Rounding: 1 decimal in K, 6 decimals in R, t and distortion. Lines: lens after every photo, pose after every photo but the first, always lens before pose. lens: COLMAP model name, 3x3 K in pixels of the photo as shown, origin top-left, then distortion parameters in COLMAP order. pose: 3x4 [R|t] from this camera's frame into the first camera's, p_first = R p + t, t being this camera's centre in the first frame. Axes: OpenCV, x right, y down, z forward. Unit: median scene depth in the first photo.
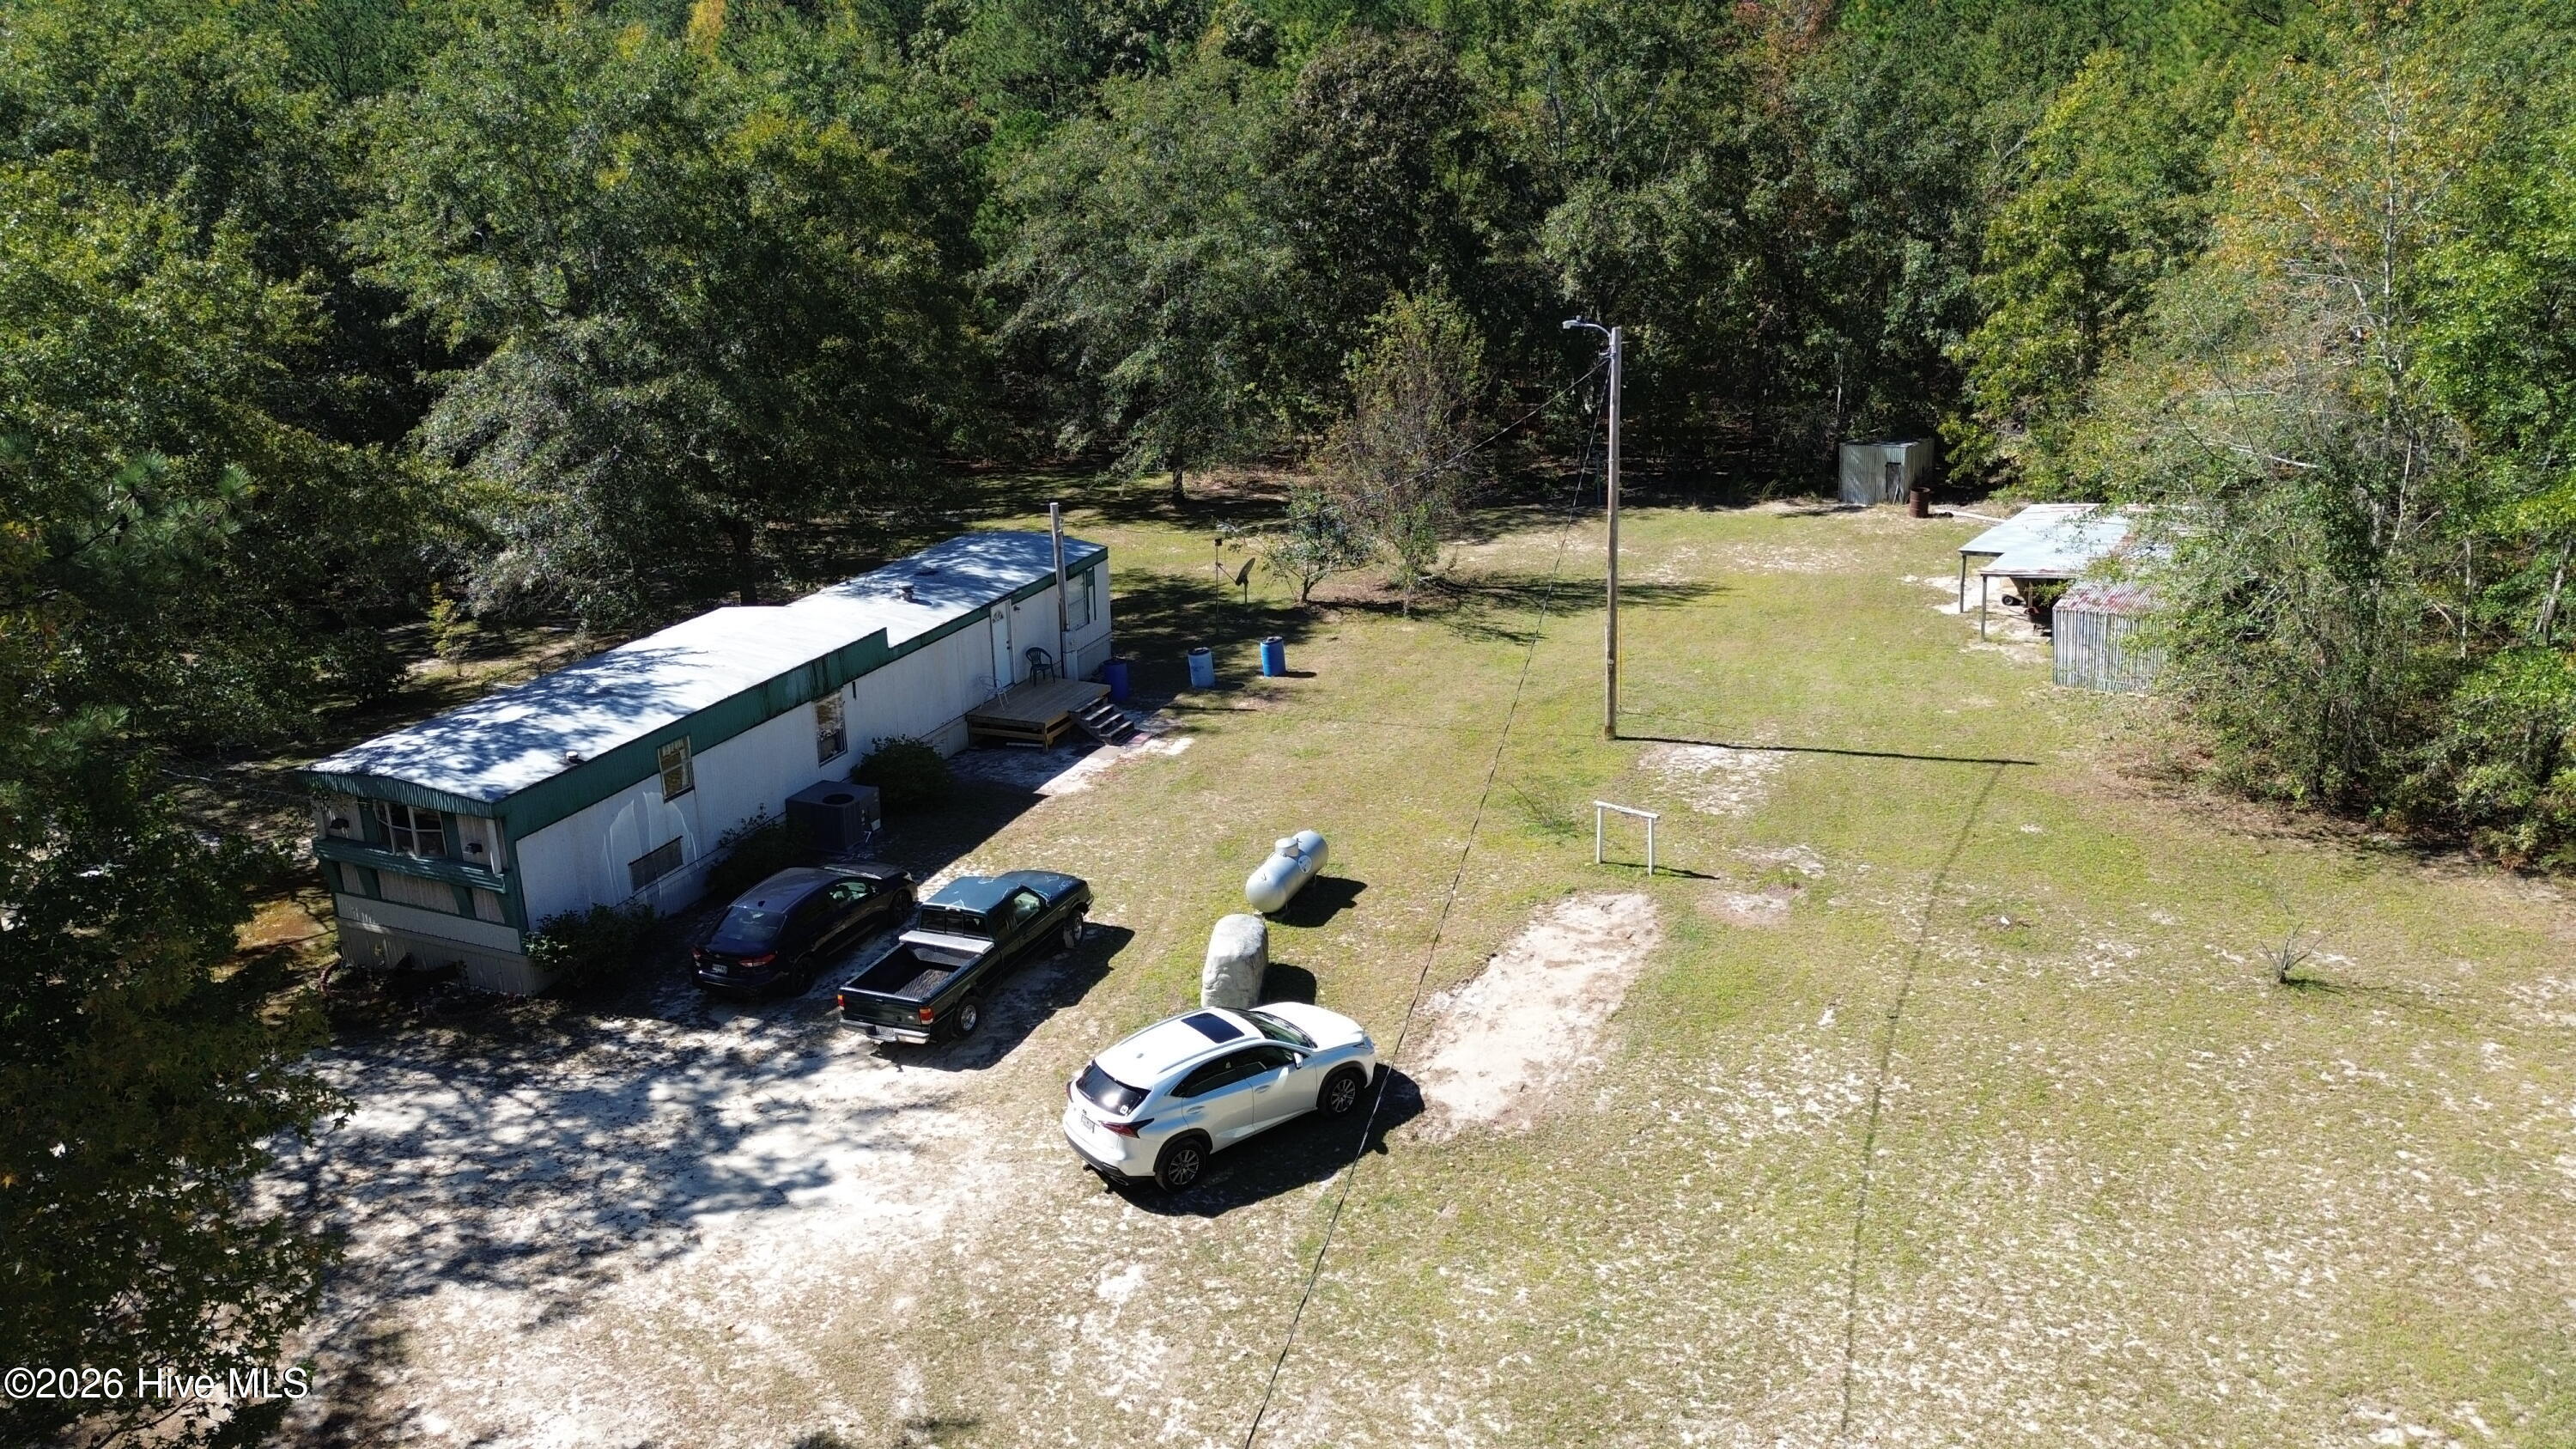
lens RADIAL K [[1811.7, 0, 1293.4], [0, 1811.7, 733.8], [0, 0, 1]] dist [0.078028, -0.069858]
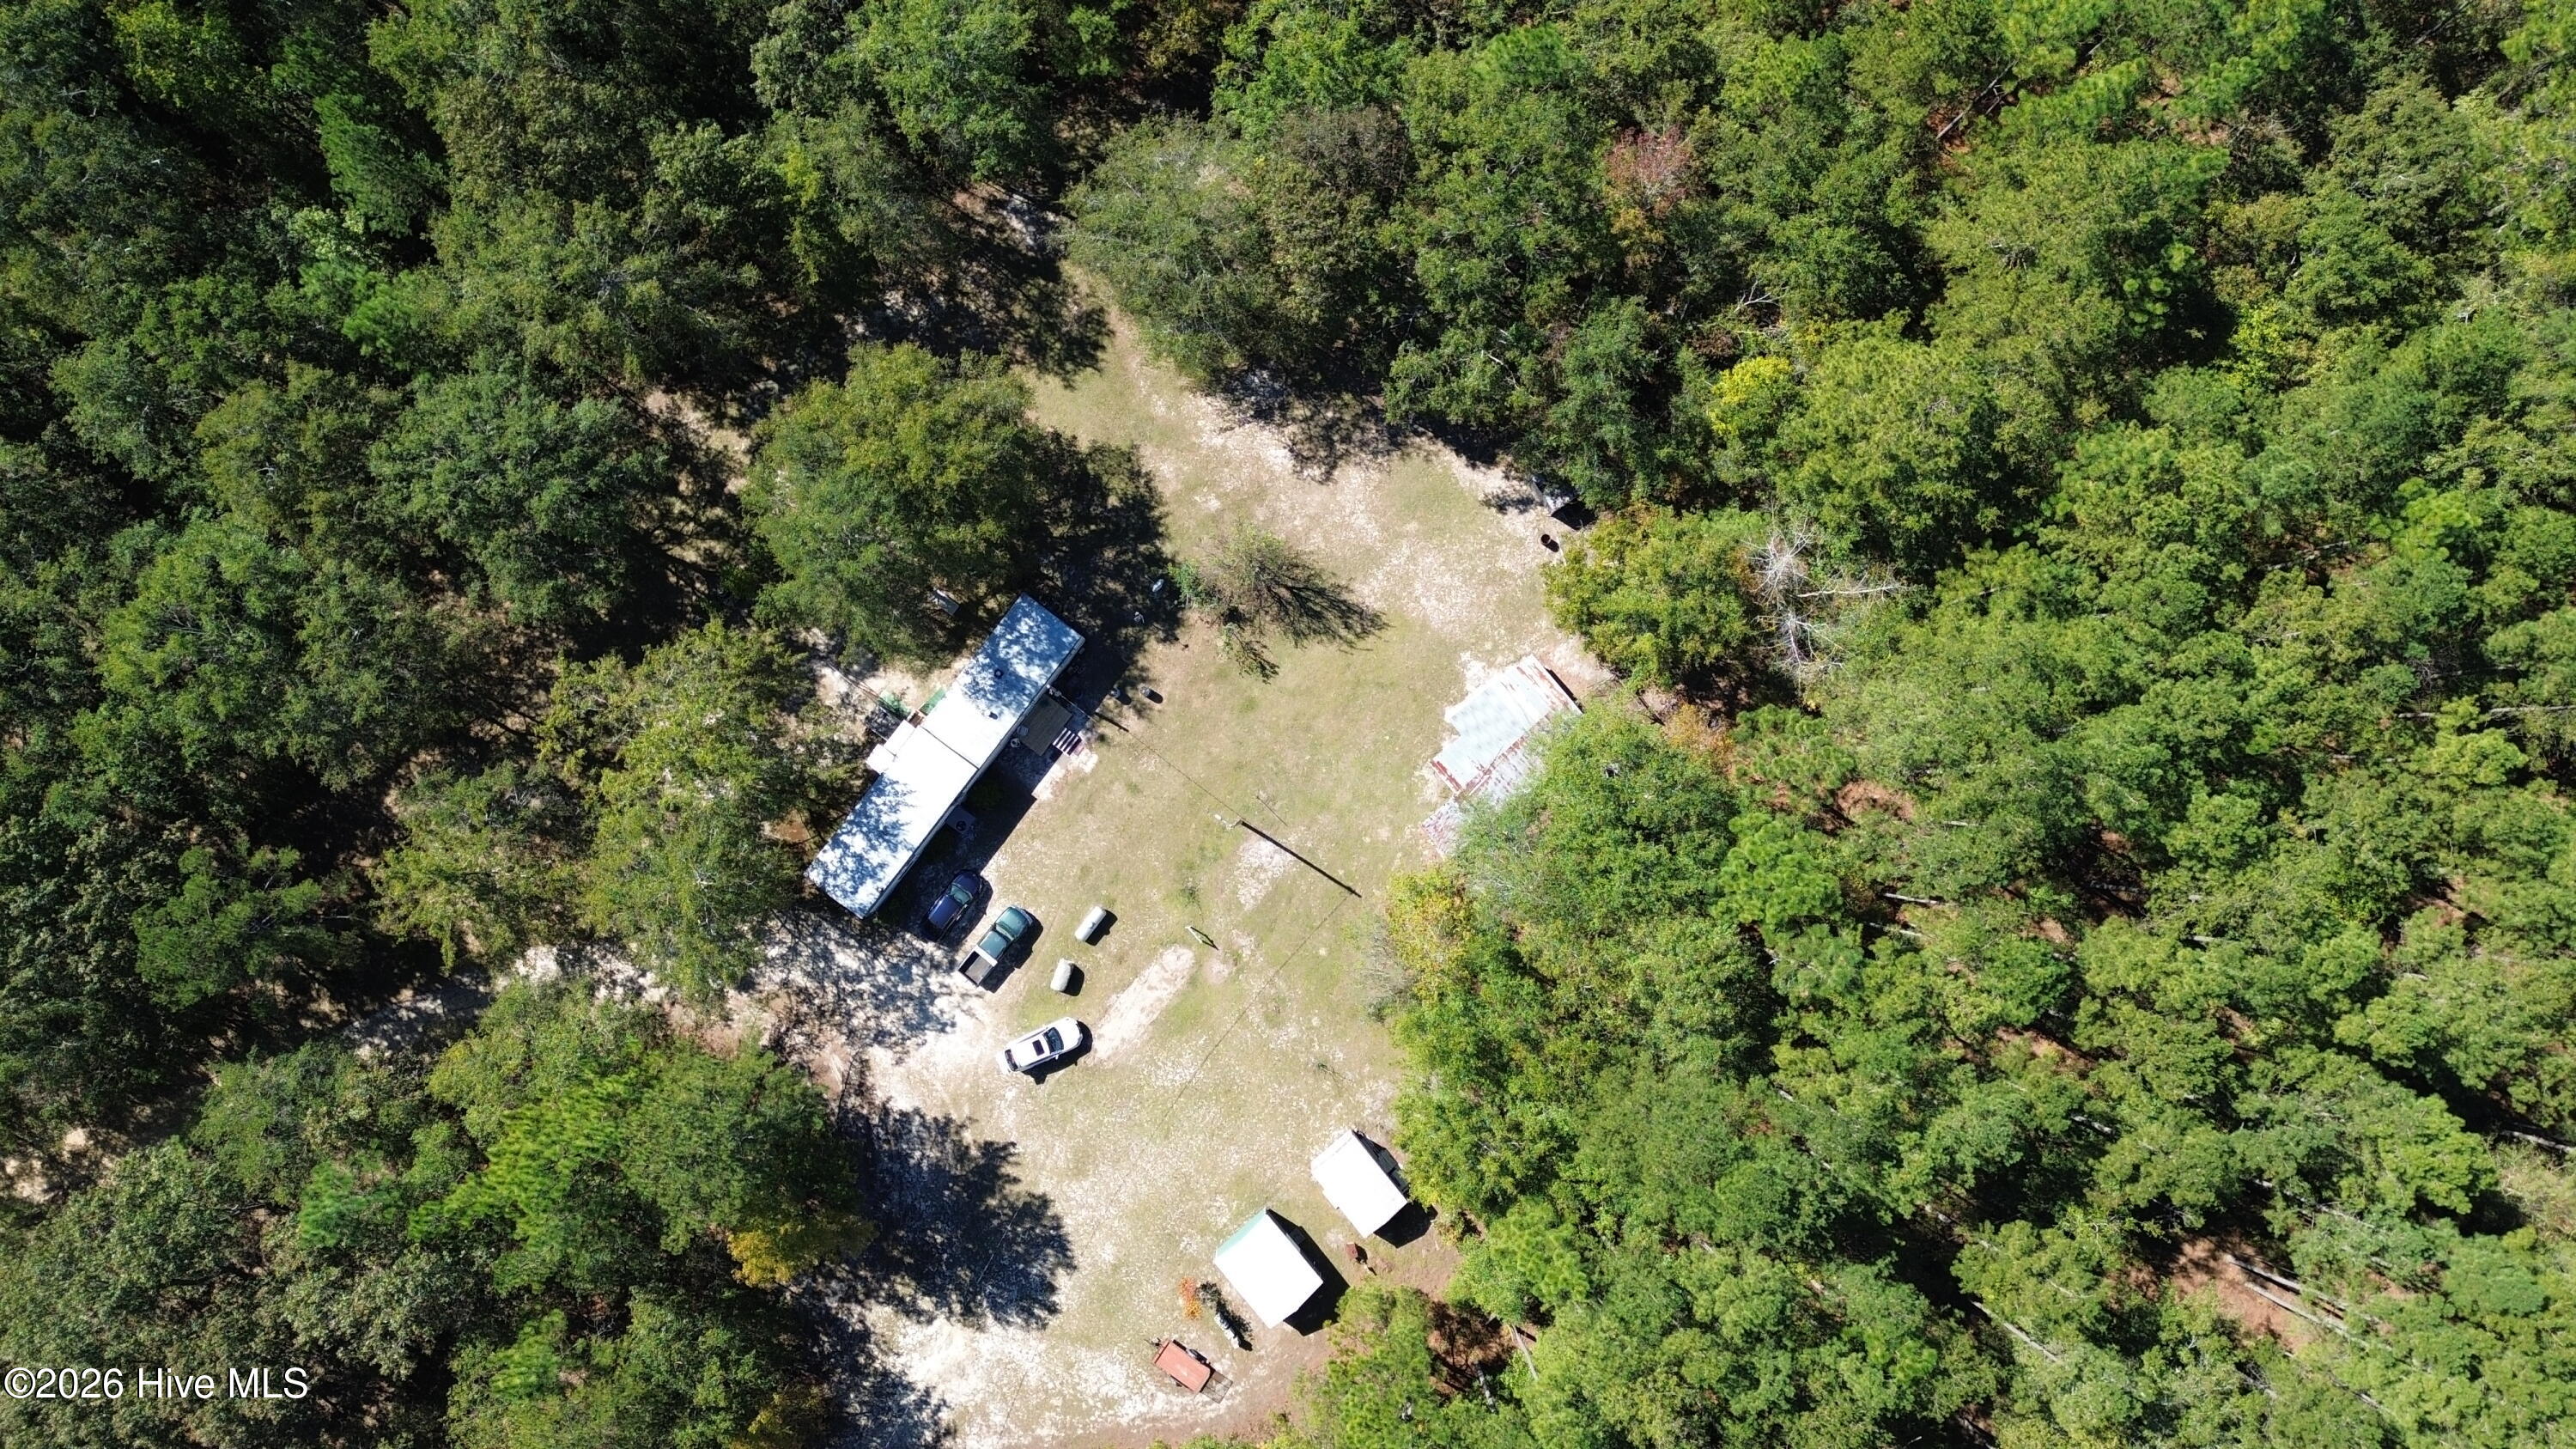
lens RADIAL K [[1811.7, 0, 1294.2], [0, 1811.7, 723.4], [0, 0, 1]] dist [0.078028, -0.069858]
pose [[0.966823, 0.254635, 0.020381, 0.231709], [-0.110926, 0.346624, 0.931422, -3.744663], [0.230108, -0.902781, 0.363369, 0.241835]]
